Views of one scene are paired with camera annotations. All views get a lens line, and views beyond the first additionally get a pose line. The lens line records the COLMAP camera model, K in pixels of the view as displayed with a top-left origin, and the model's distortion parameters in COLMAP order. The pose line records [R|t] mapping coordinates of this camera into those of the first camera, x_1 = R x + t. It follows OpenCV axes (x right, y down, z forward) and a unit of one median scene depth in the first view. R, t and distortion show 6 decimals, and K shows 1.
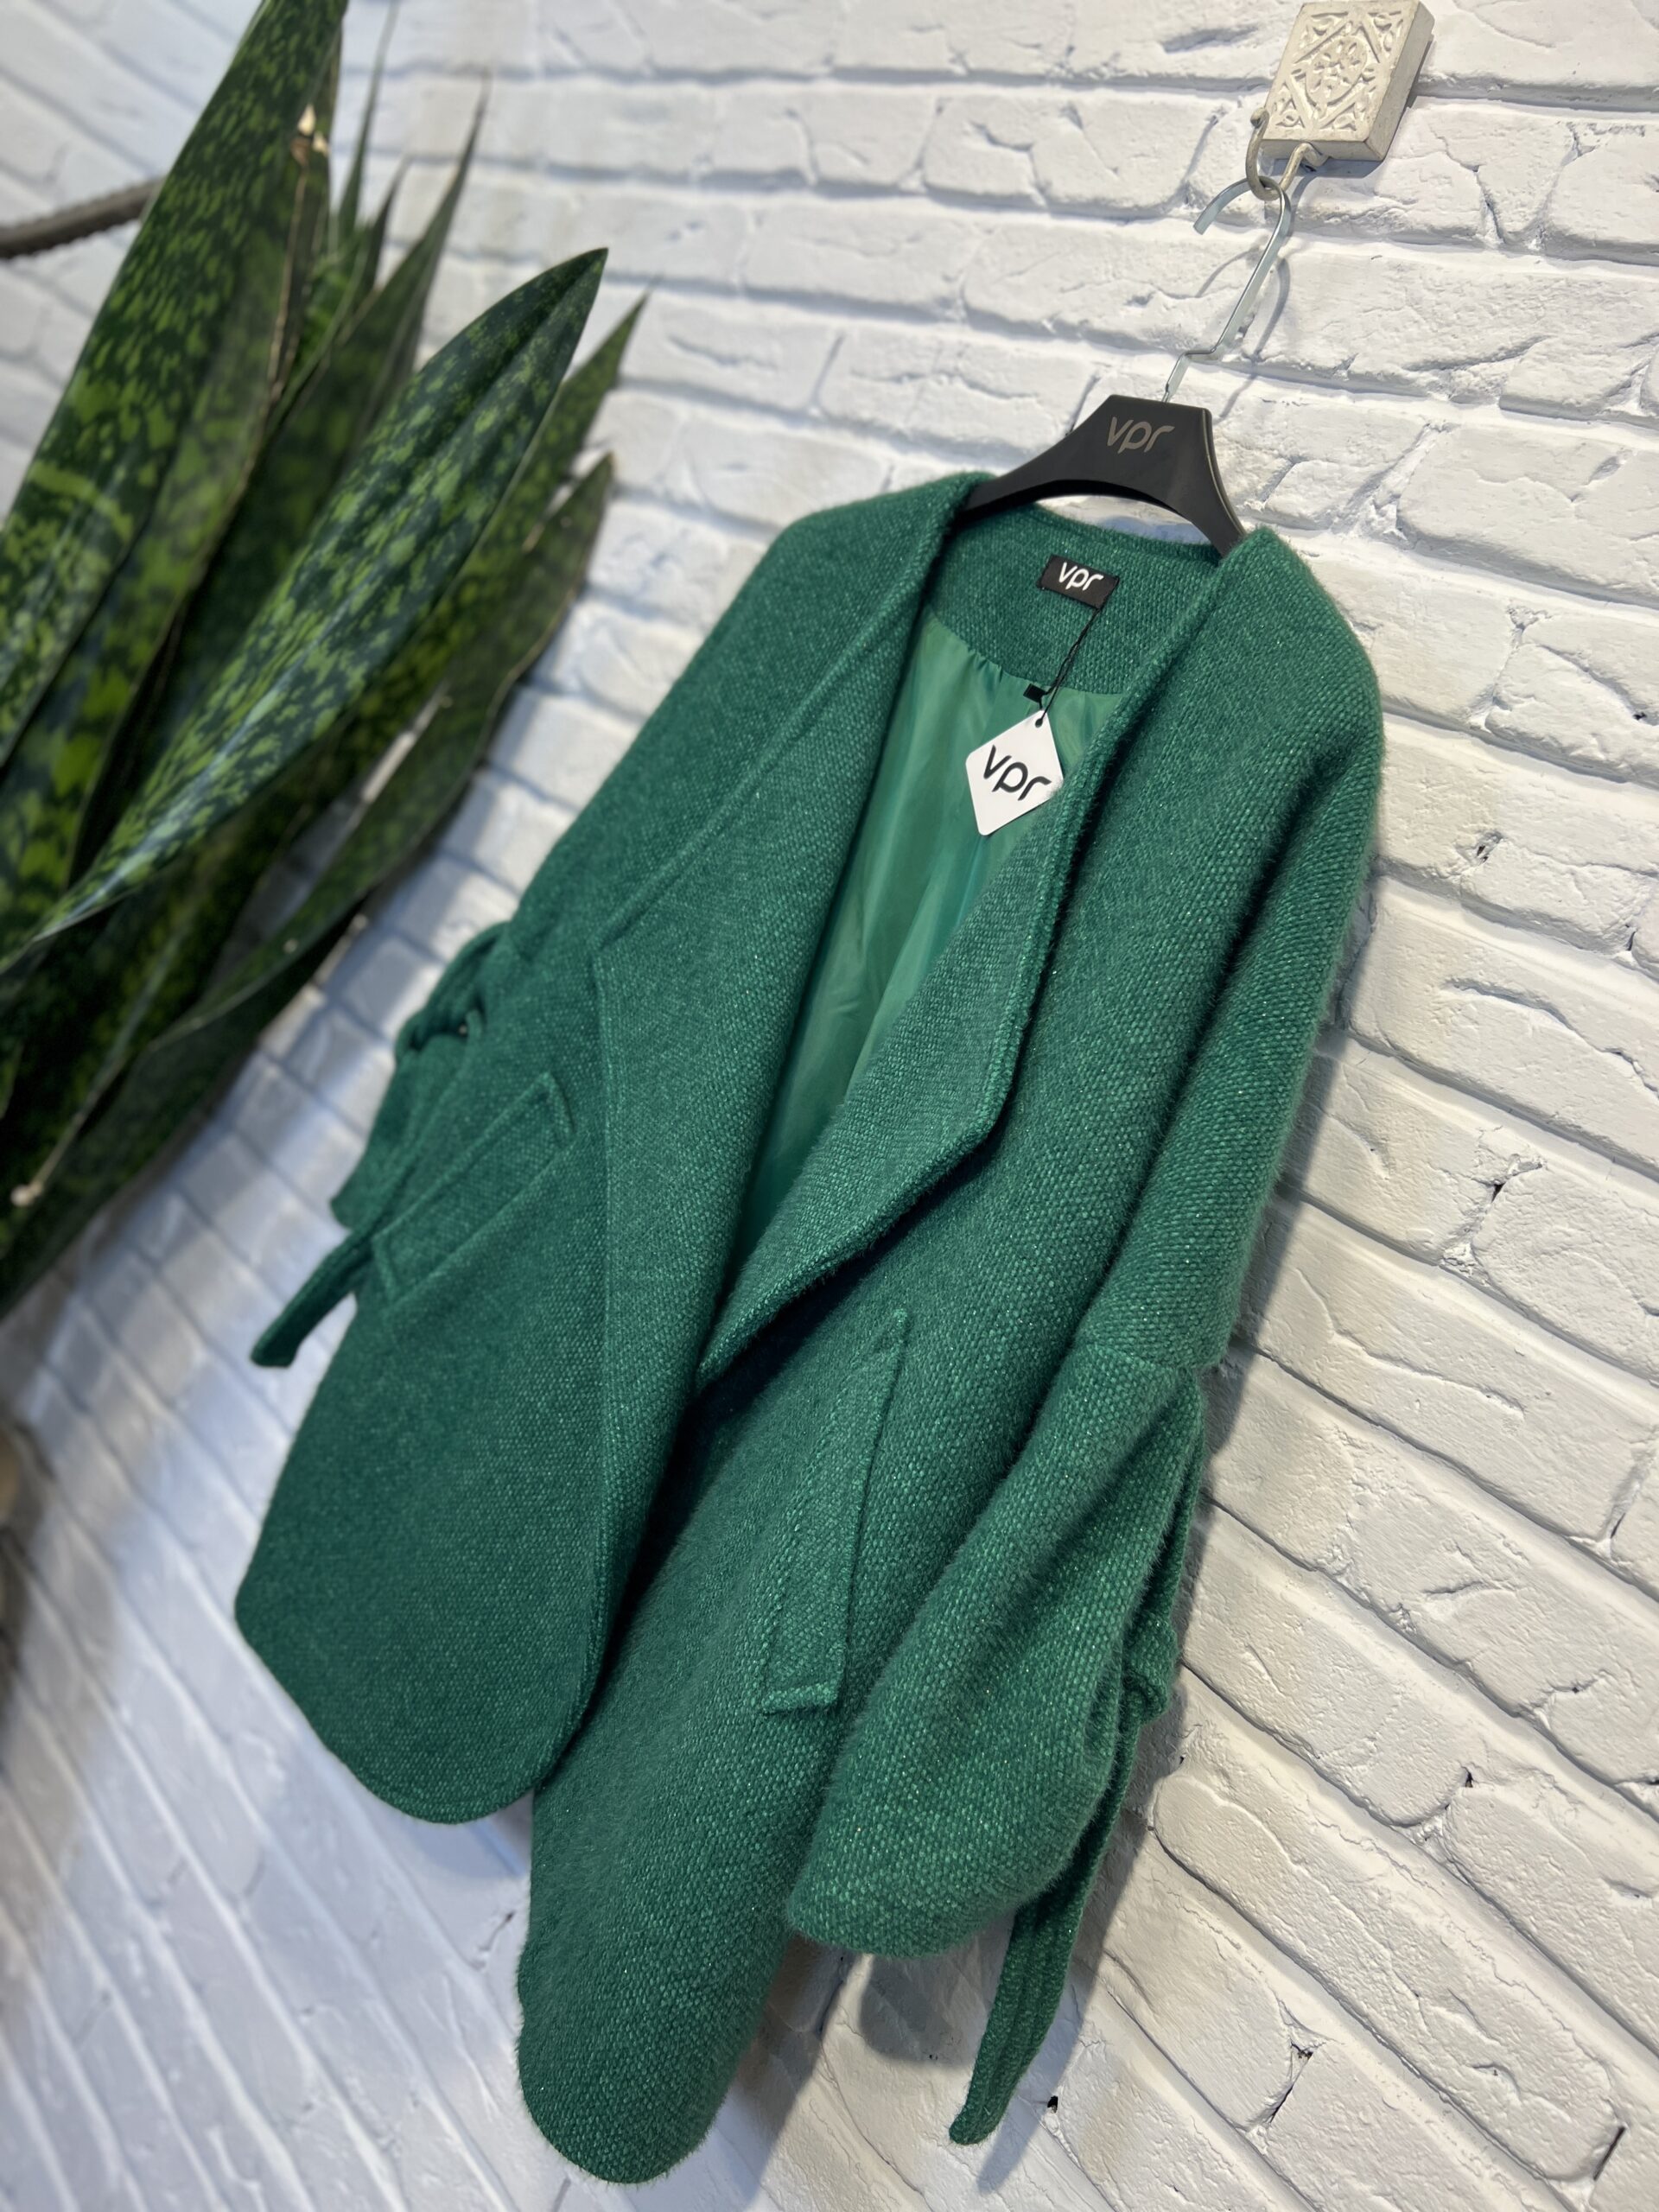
lens RADIAL K [[1701.6, 0, 814.1], [0, 1701.6, 1105.7], [0, 0, 1]] dist [0.015564, -0.013149]
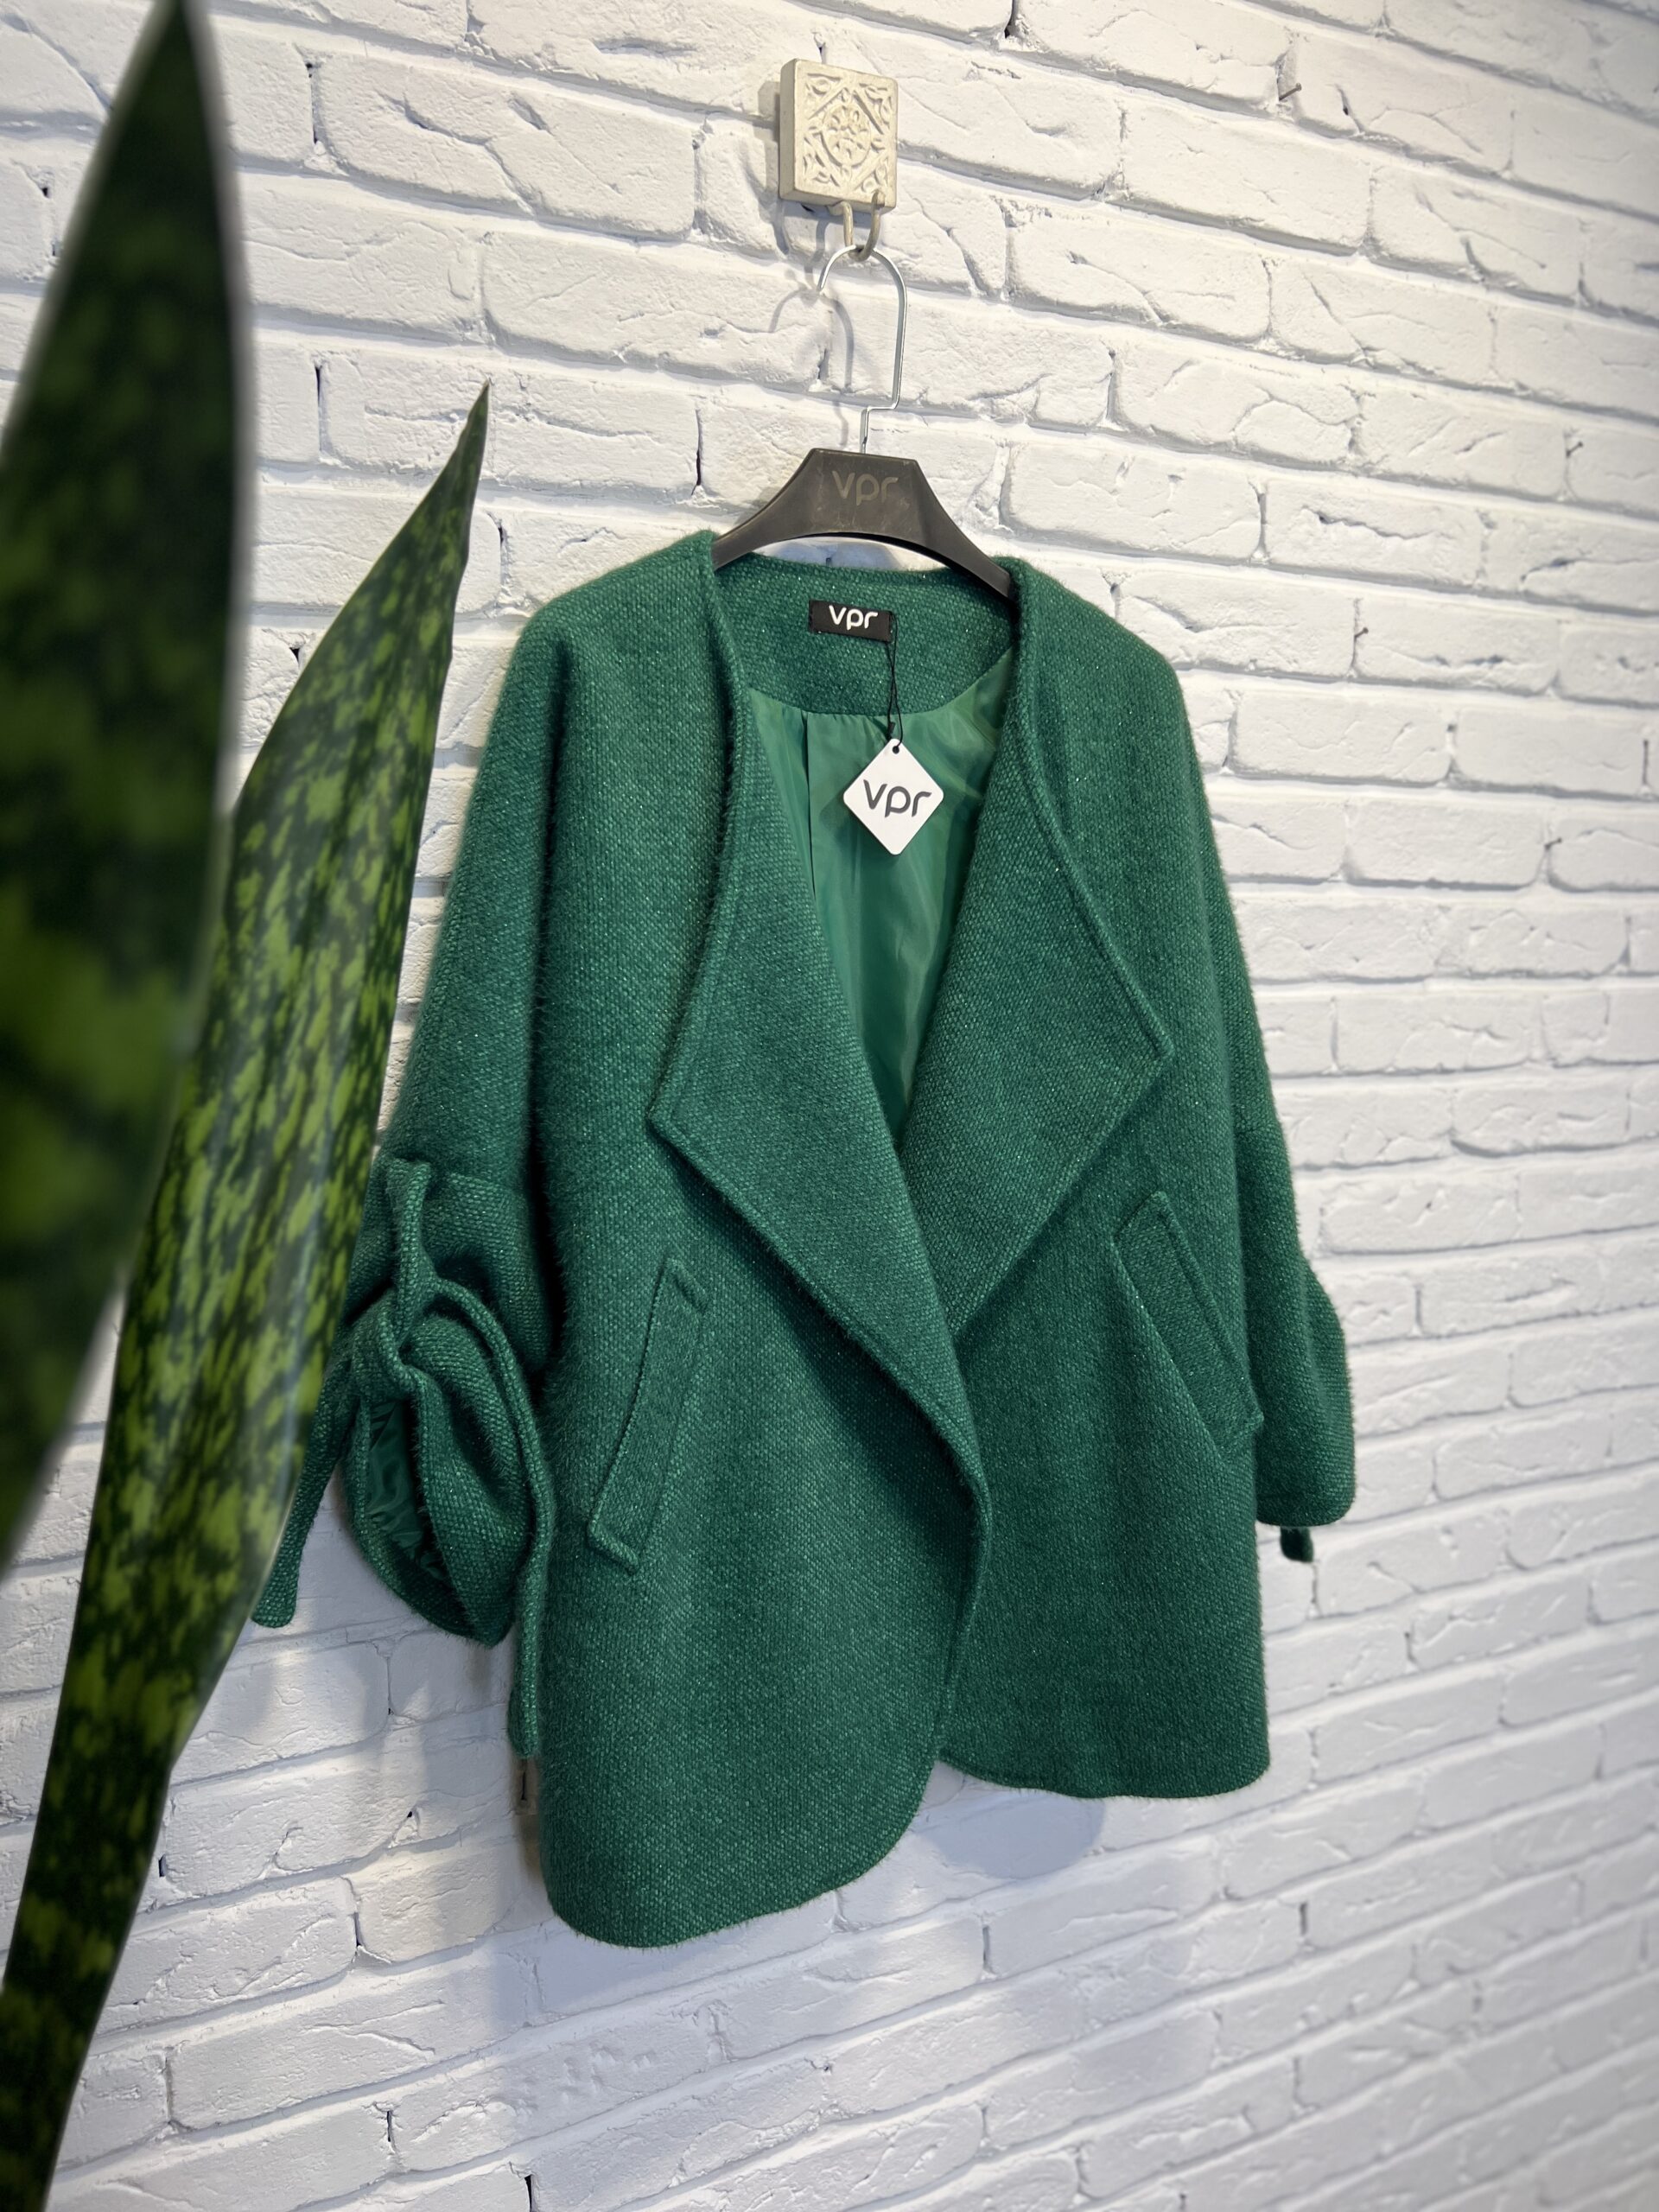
lens RADIAL K [[1701.4, 0, 837.9], [0, 1701.4, 1111.5], [0, 0, 1]] dist [0.021904, -0.024153]
pose [[0.280733, -0.535855, 0.796272, -1.010054], [0.278214, 0.839448, 0.466823, -0.608058], [-0.918578, 0.090481, 0.384743, 0.633106]]
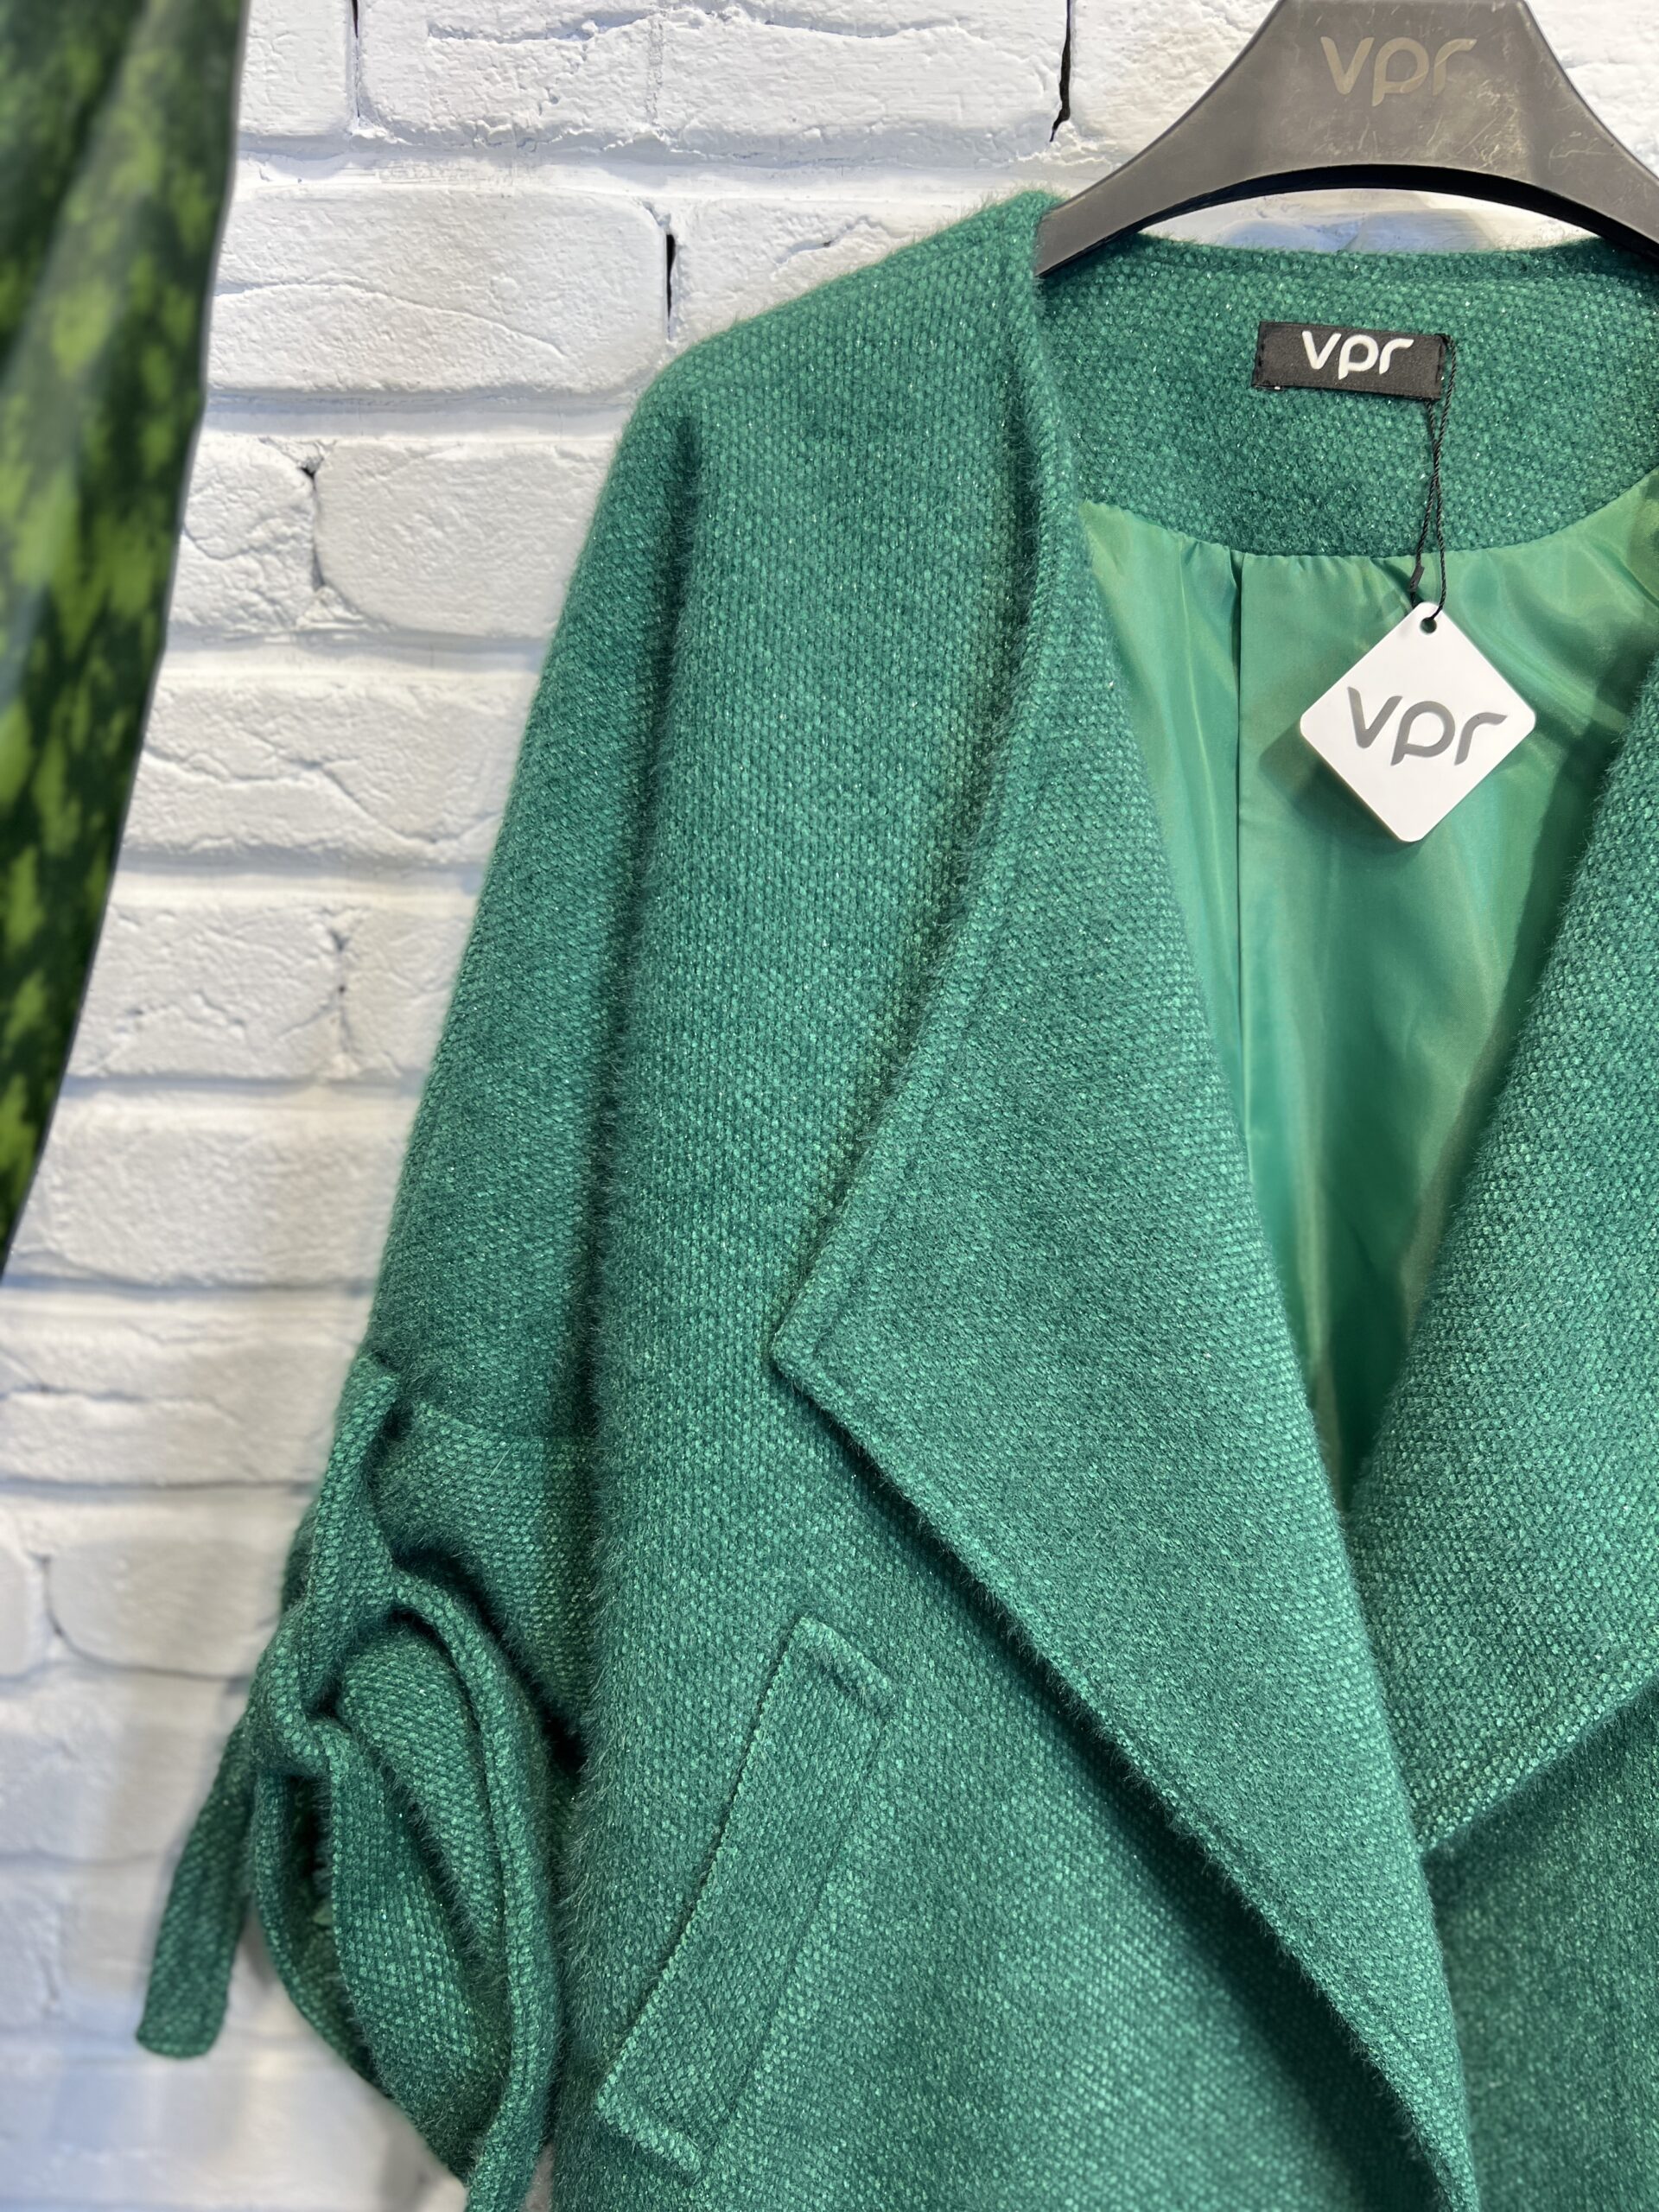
lens RADIAL K [[1716.9, 0, 819.8], [0, 1716.9, 1109.5], [0, 0, 1]] dist [0.004043, 0.002784]
pose [[0.656664, -0.502904, 0.562032, -0.428873], [0.382128, 0.864342, 0.326942, -0.369175], [-0.650208, 0.000077, 0.759756, 0.729252]]
